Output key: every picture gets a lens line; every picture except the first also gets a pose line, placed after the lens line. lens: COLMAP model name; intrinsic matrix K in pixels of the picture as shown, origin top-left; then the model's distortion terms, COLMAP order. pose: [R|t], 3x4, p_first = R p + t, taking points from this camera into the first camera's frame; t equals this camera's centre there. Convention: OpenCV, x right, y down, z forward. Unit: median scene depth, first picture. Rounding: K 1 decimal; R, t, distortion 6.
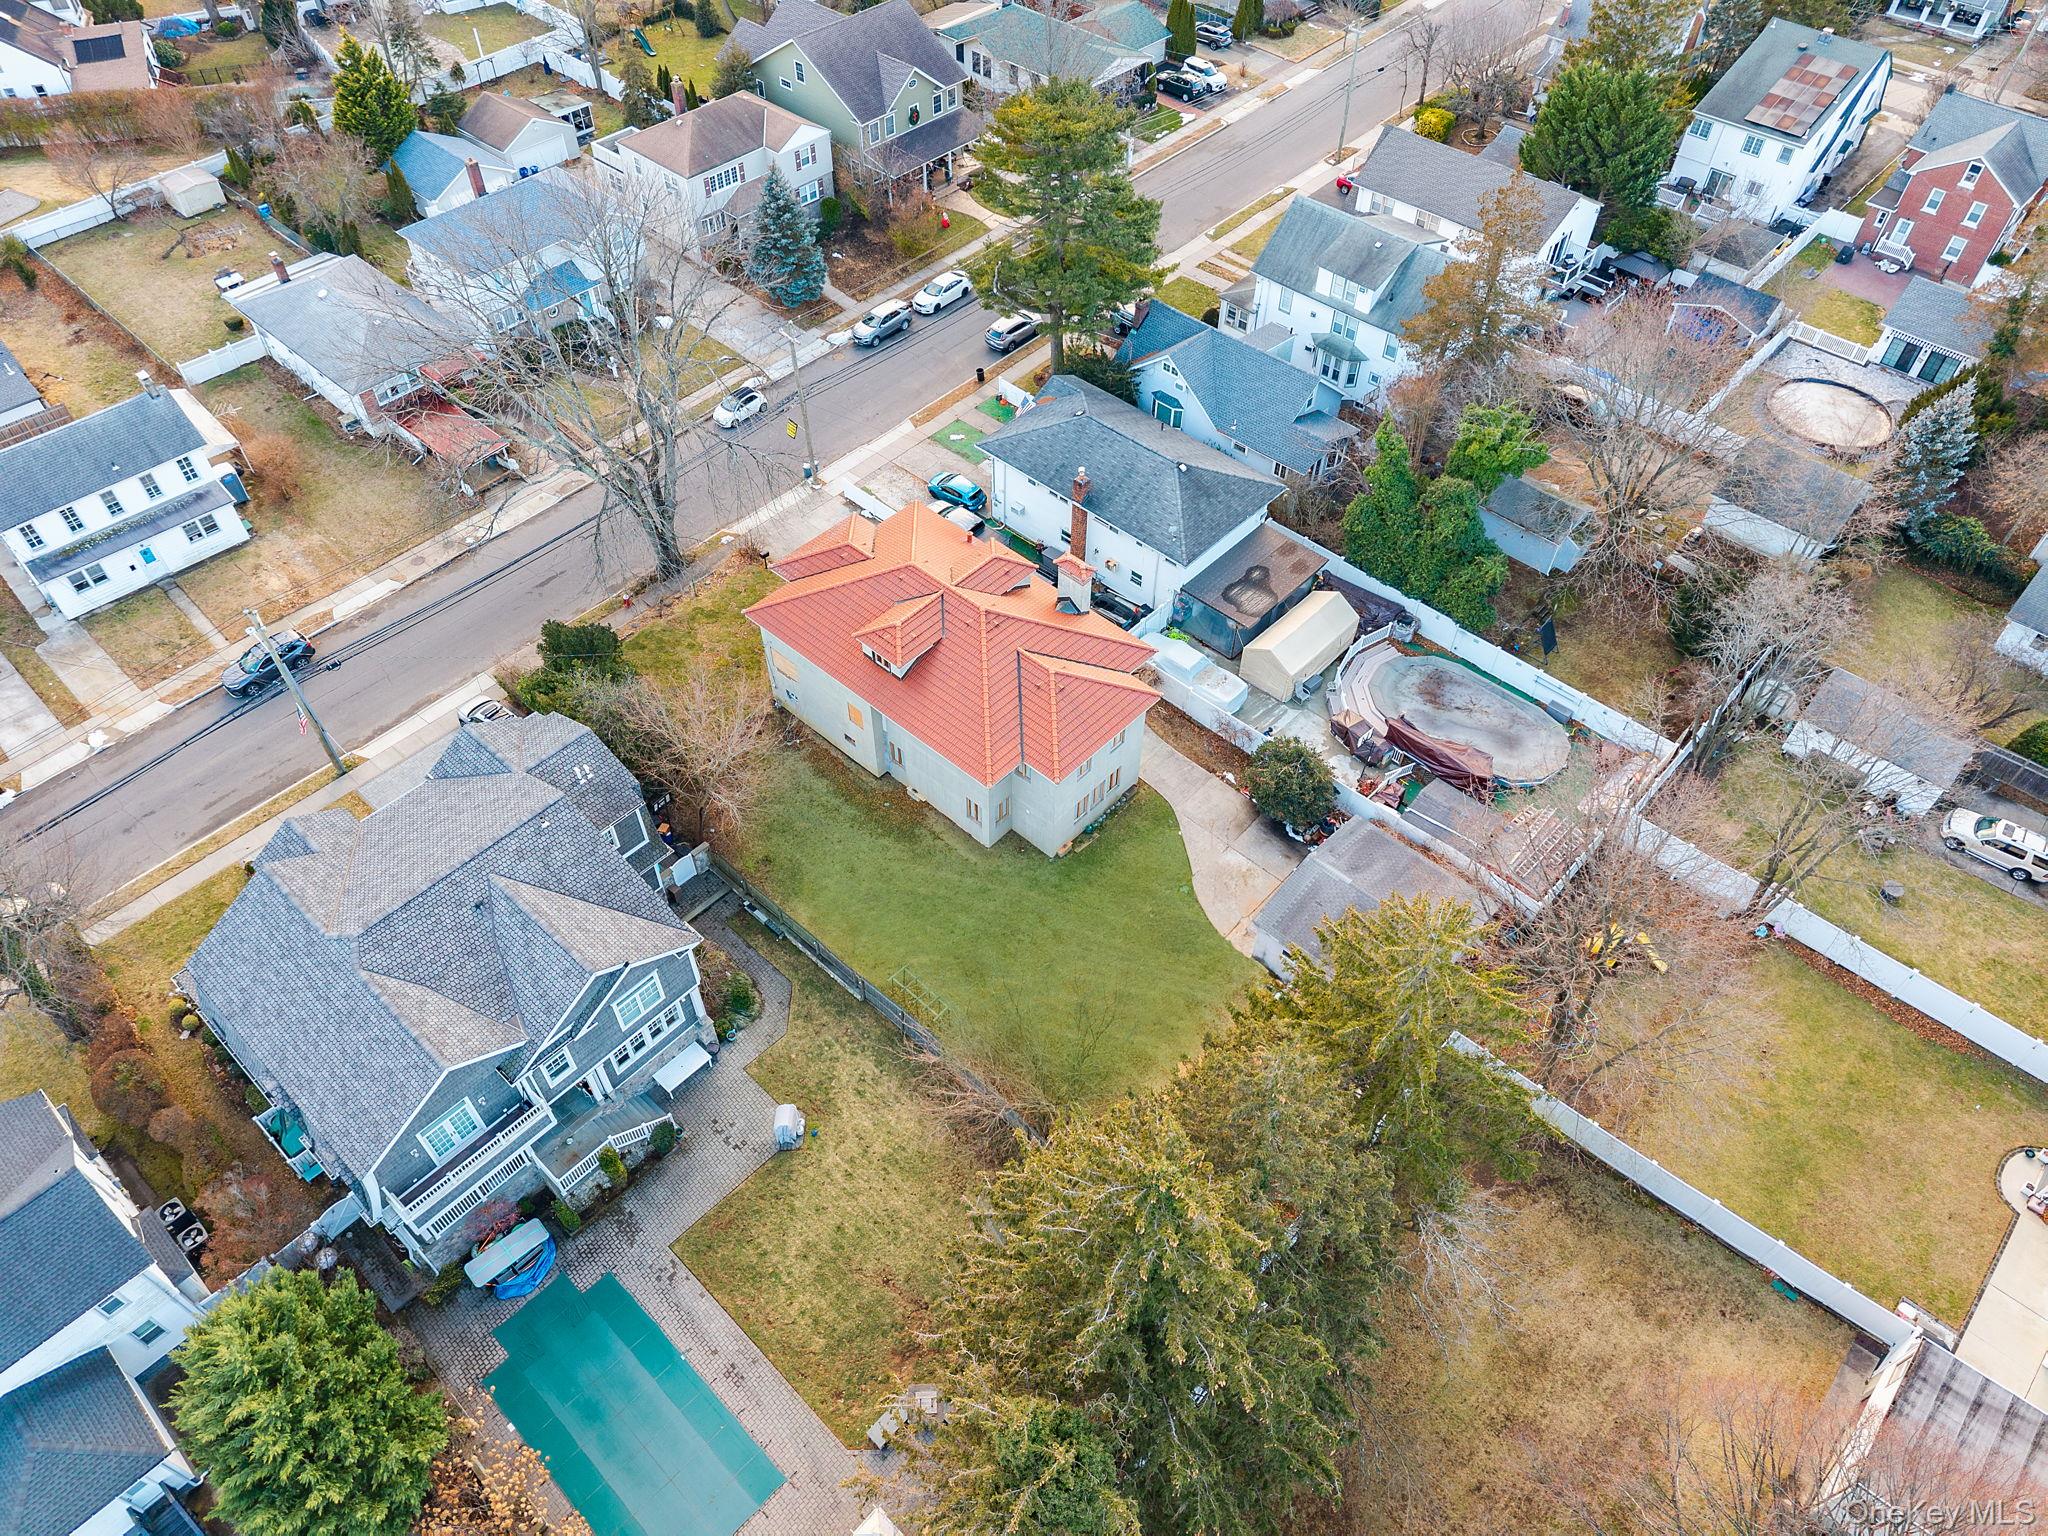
lens RADIAL K [[1373.2, 0, 1026.9], [0, 1373.2, 774.1], [0, 0, 1]] dist [0.031491, -0.026238]
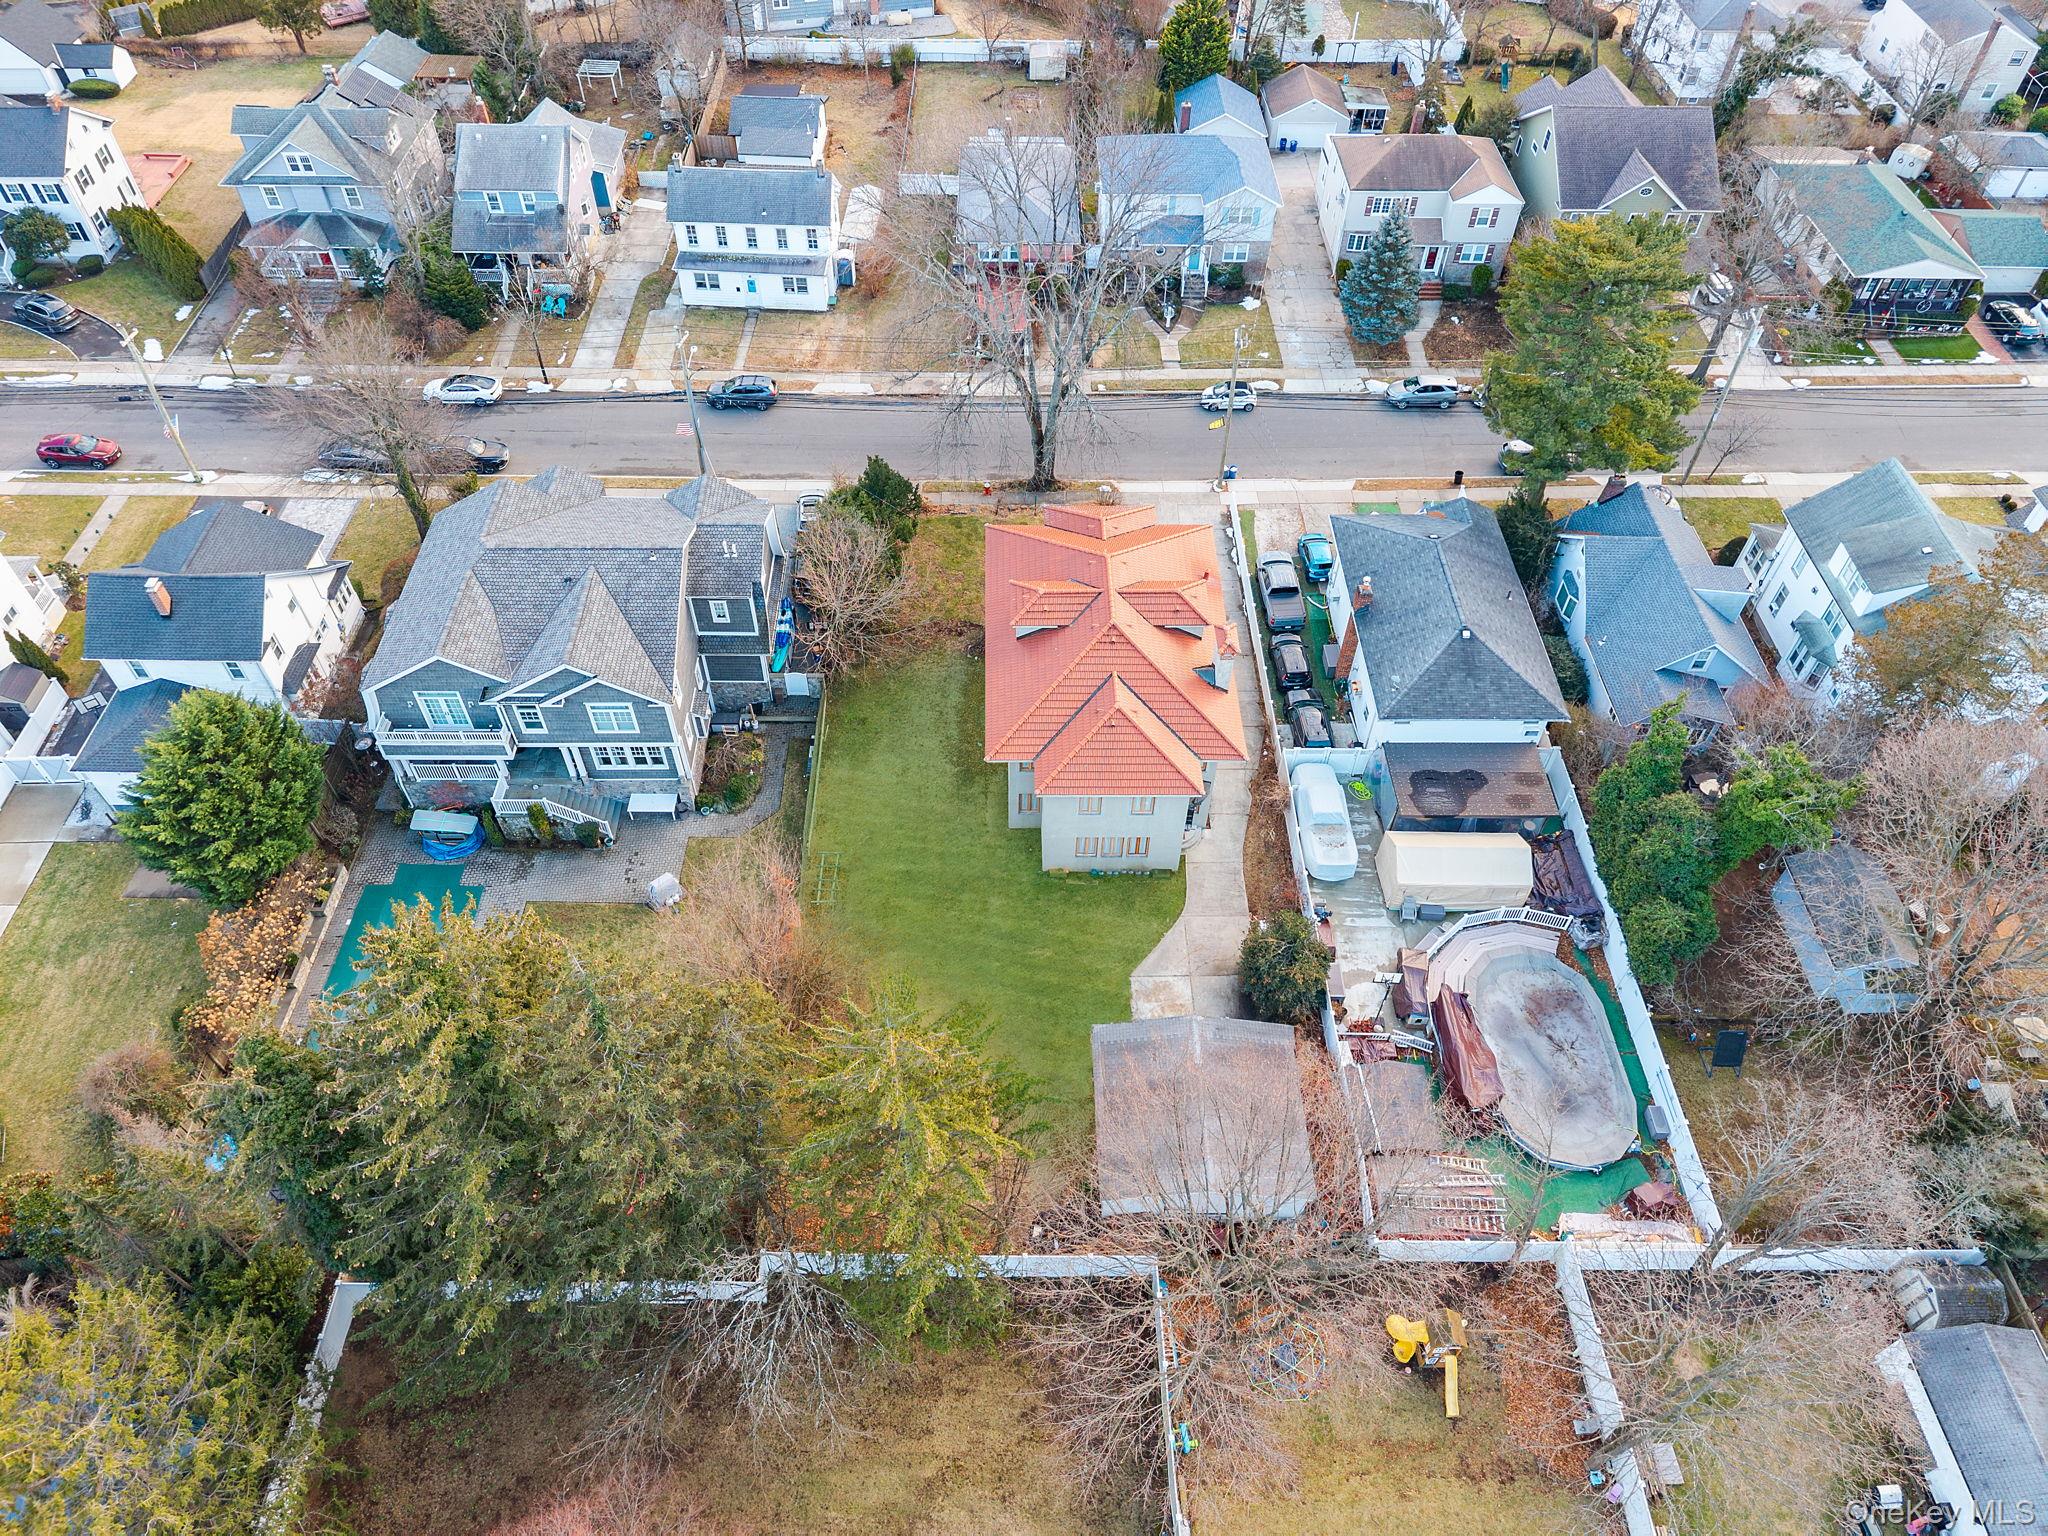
lens RADIAL K [[1373.2, 0, 1028.1], [0, 1373.2, 775.2], [0, 0, 1]] dist [0.031491, -0.026238]
pose [[0.685241, 0.551400, -0.475817, 0.372718], [-0.558619, 0.817106, 0.142416, -0.109999], [0.467321, 0.168211, 0.867938, 0.097531]]
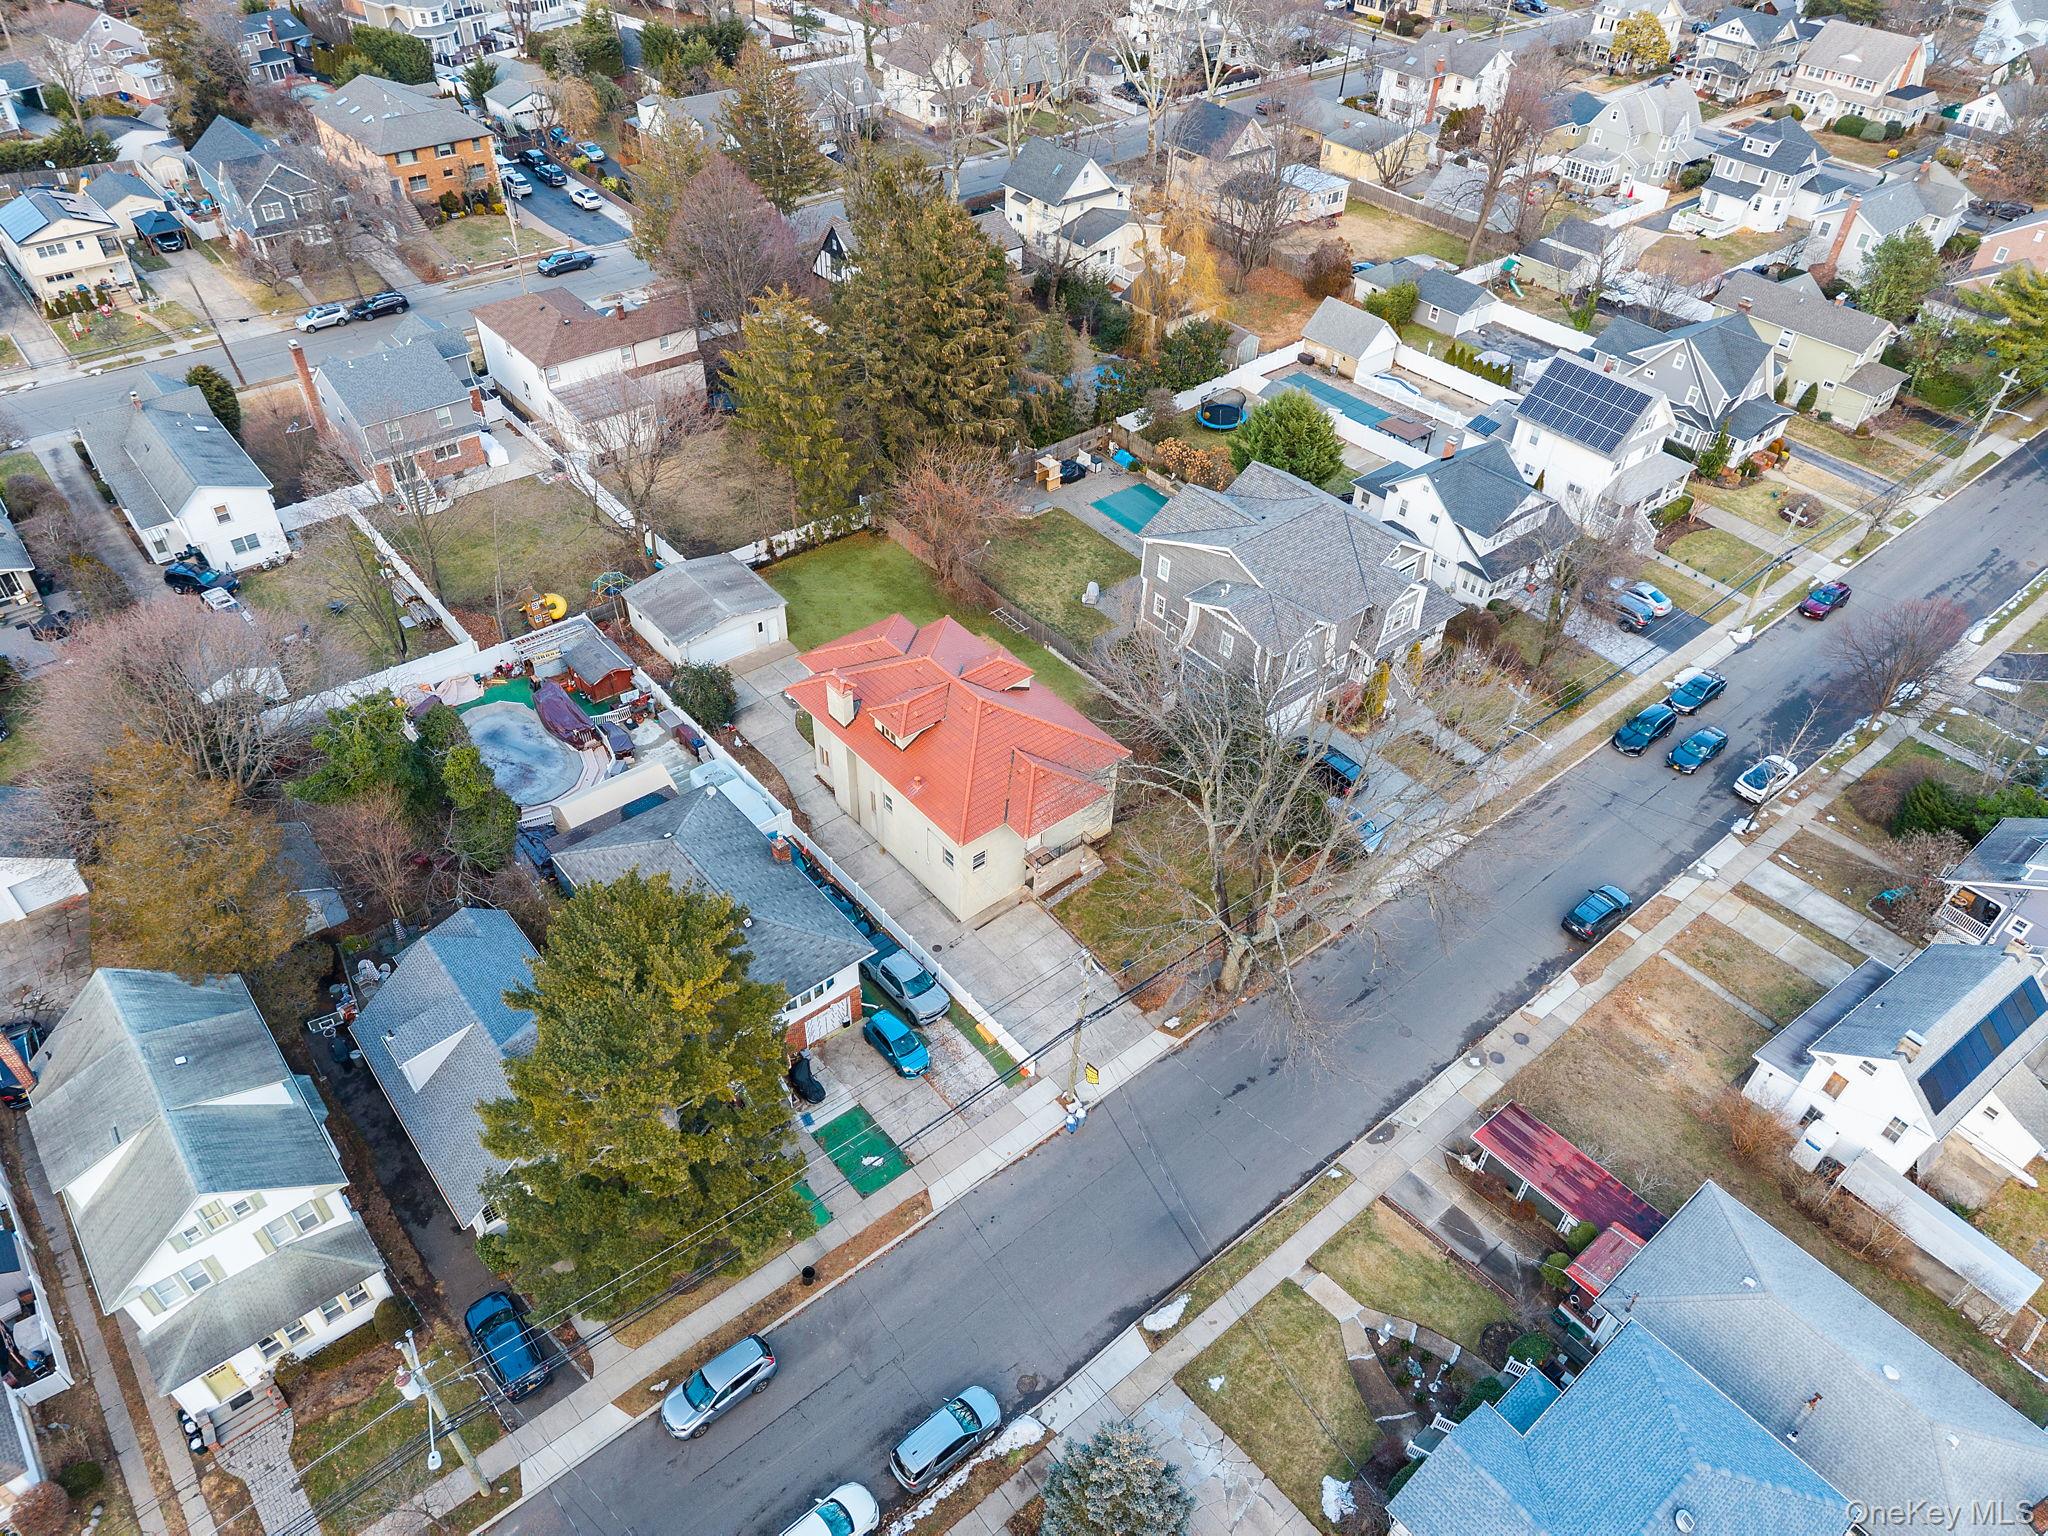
lens RADIAL K [[1373.2, 0, 1022.3], [0, 1373.2, 777.0], [0, 0, 1]] dist [0.031491, -0.026238]
pose [[-0.989839, -0.118524, 0.078549, -0.177786], [0.080089, -0.008279, 0.996753, -1.056465], [-0.117488, 0.992917, 0.017687, 0.862958]]
